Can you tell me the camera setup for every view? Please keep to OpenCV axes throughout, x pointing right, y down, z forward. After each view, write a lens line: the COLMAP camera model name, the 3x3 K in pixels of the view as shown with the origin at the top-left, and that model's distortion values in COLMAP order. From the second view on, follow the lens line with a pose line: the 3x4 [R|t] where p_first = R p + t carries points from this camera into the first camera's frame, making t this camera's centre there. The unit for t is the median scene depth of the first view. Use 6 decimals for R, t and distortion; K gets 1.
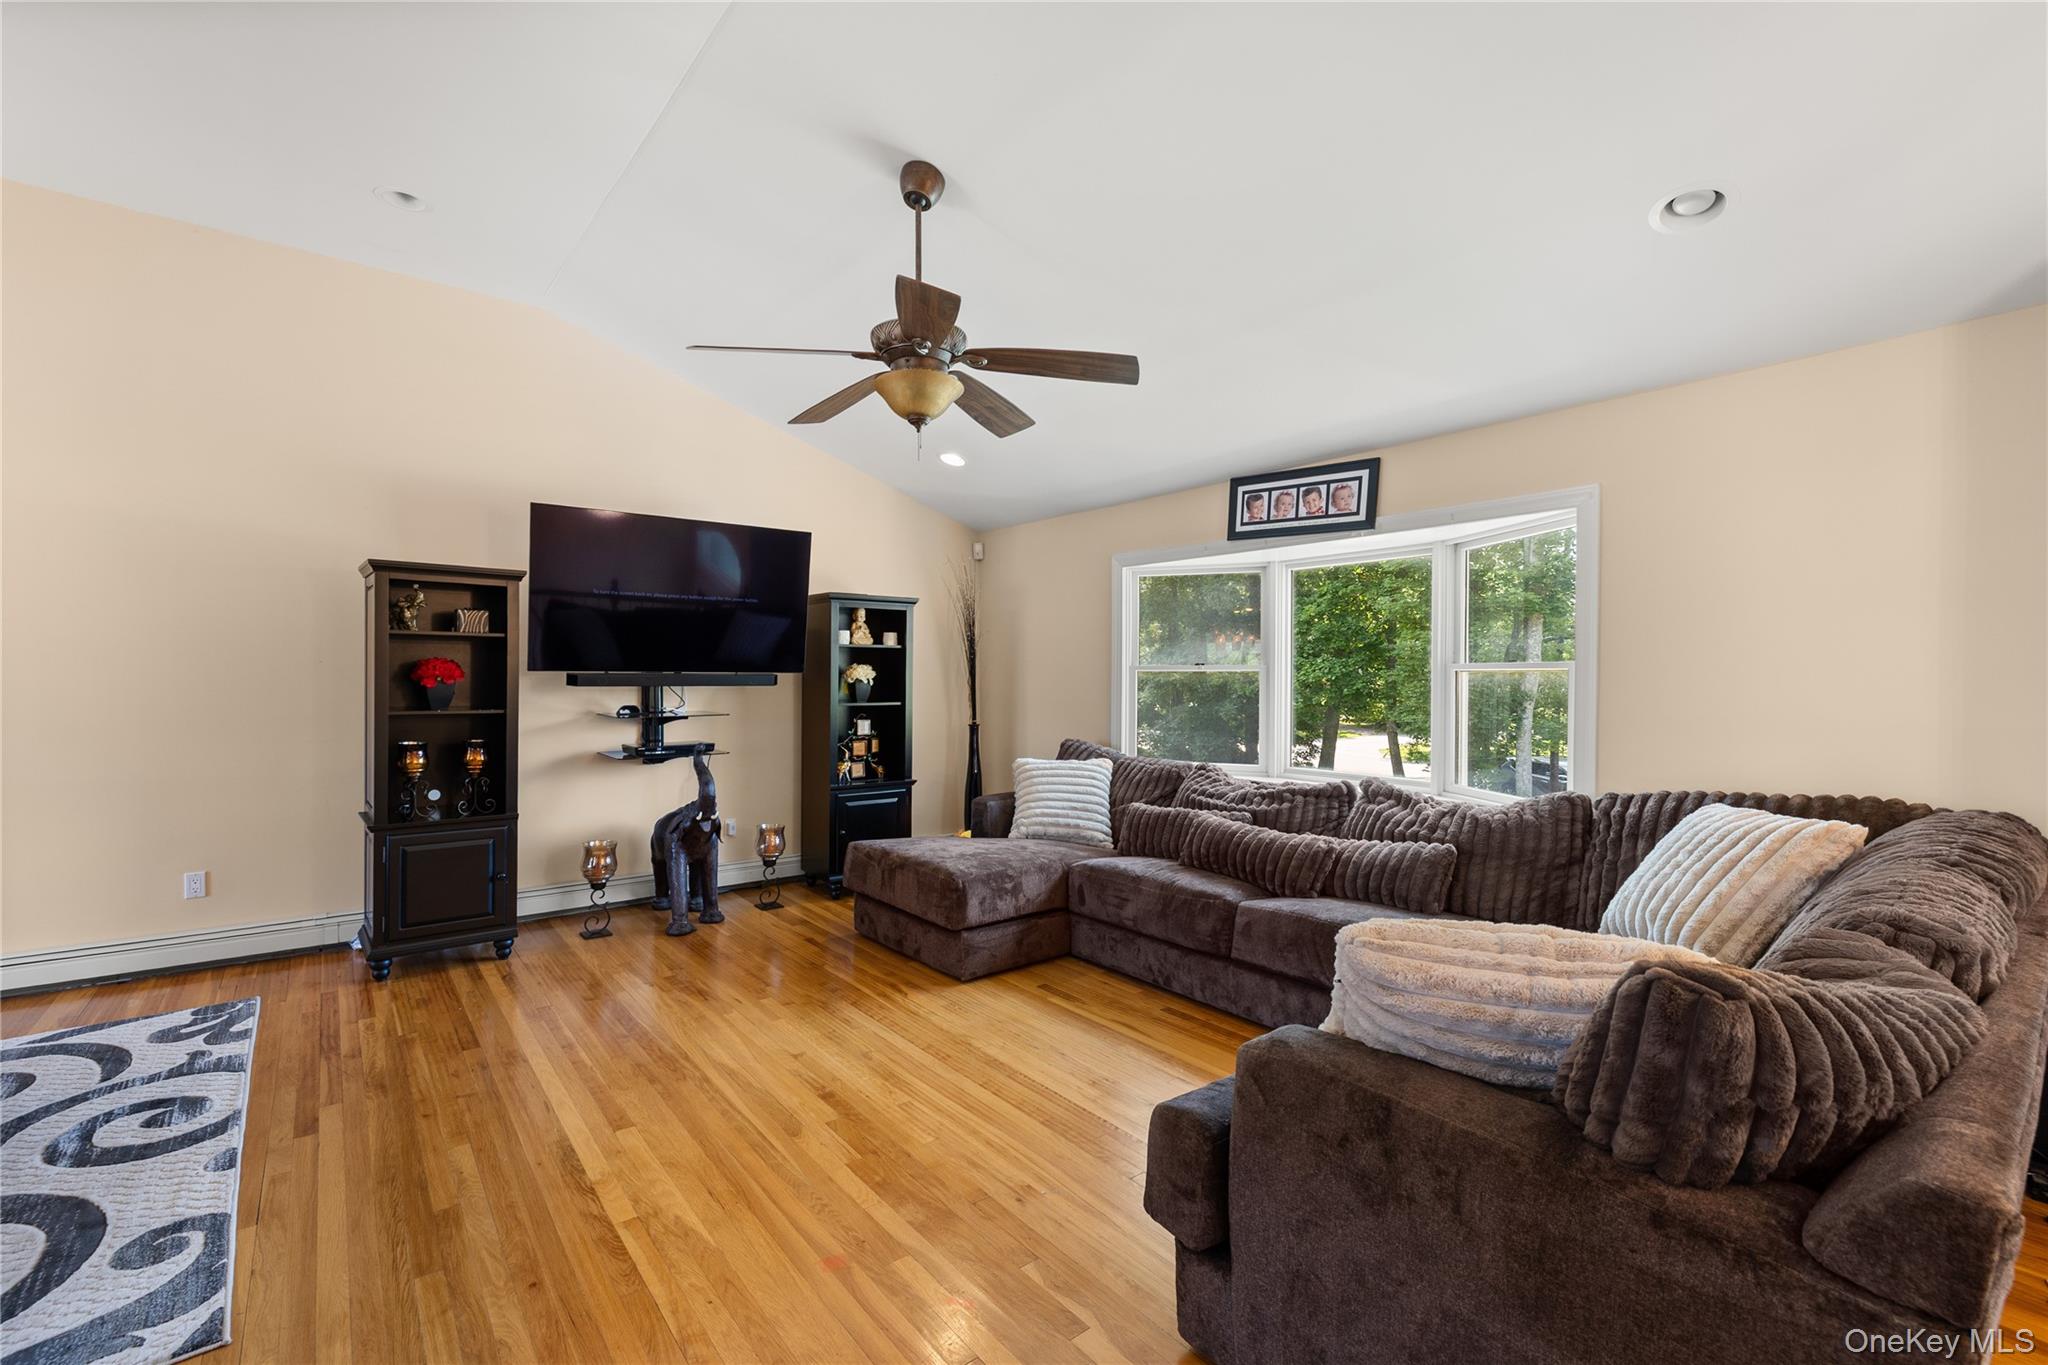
lens RADIAL K [[883.5, 0, 1016.3], [0, 883.5, 679.6], [0, 0, 1]] dist [-0.000463, -0.000291]
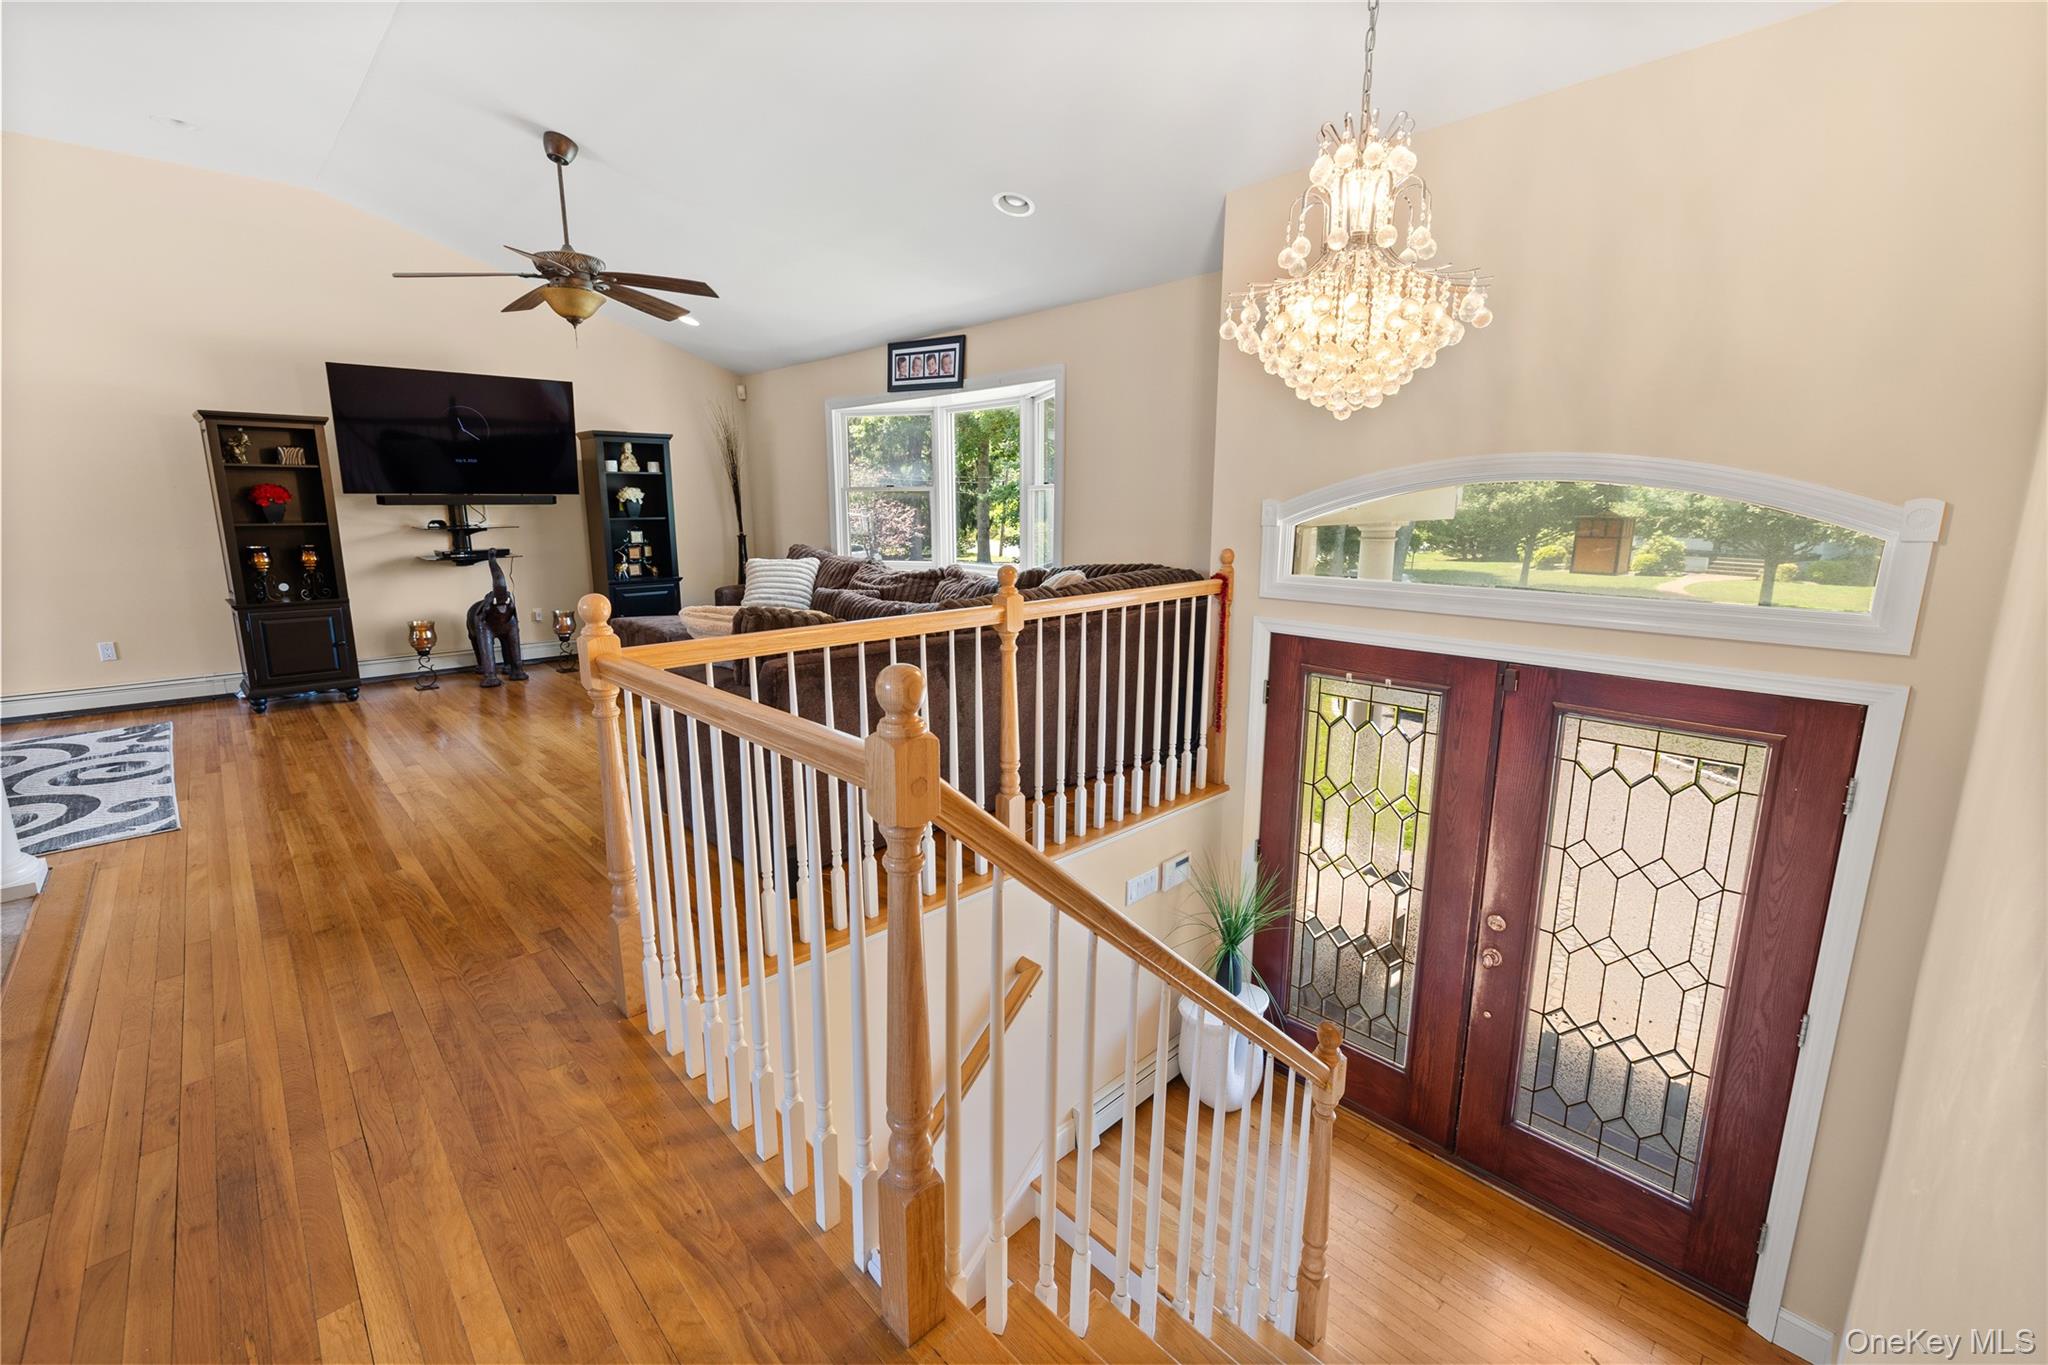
lens RADIAL K [[875.7, 0, 1023.0], [0, 875.7, 668.1], [0, 0, 1]] dist [-0.000298, -0.000132]
pose [[0.996463, -0.020529, 0.081486, 0.372585], [0.004960, 0.982377, 0.186844, 0.007550], [-0.083886, -0.185779, 0.979004, -0.449510]]
